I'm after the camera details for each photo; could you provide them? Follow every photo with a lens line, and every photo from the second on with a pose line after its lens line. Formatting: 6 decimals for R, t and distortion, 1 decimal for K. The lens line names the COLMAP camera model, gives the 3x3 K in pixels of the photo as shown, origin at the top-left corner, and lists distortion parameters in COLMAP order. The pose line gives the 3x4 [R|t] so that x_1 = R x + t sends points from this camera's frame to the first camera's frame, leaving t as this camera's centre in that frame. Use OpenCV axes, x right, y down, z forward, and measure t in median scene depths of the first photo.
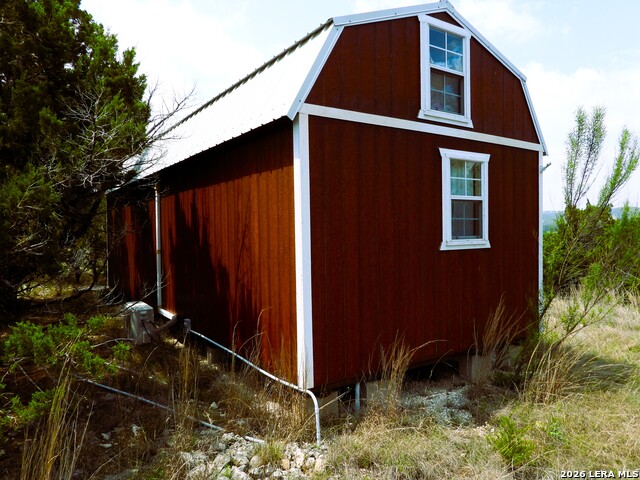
lens RADIAL K [[456.5, 0, 321.4], [0, 456.5, 241.8], [0, 0, 1]] dist [-0.015292, 0.001398]
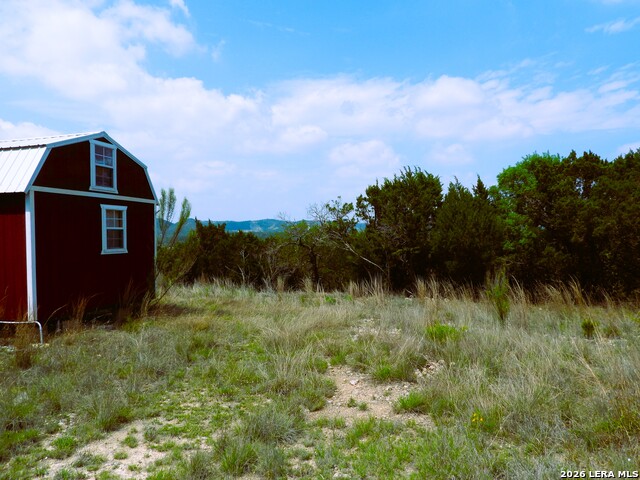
lens RADIAL K [[456.5, 0, 321.4], [0, 456.5, 241.8], [0, 0, 1]] dist [-0.015292, 0.001398]
pose [[0.758587, -0.000670, 0.651572, -0.307874], [0.011769, 0.999850, -0.012674, -0.001165], [-0.651466, 0.017283, 0.758481, -1.151551]]
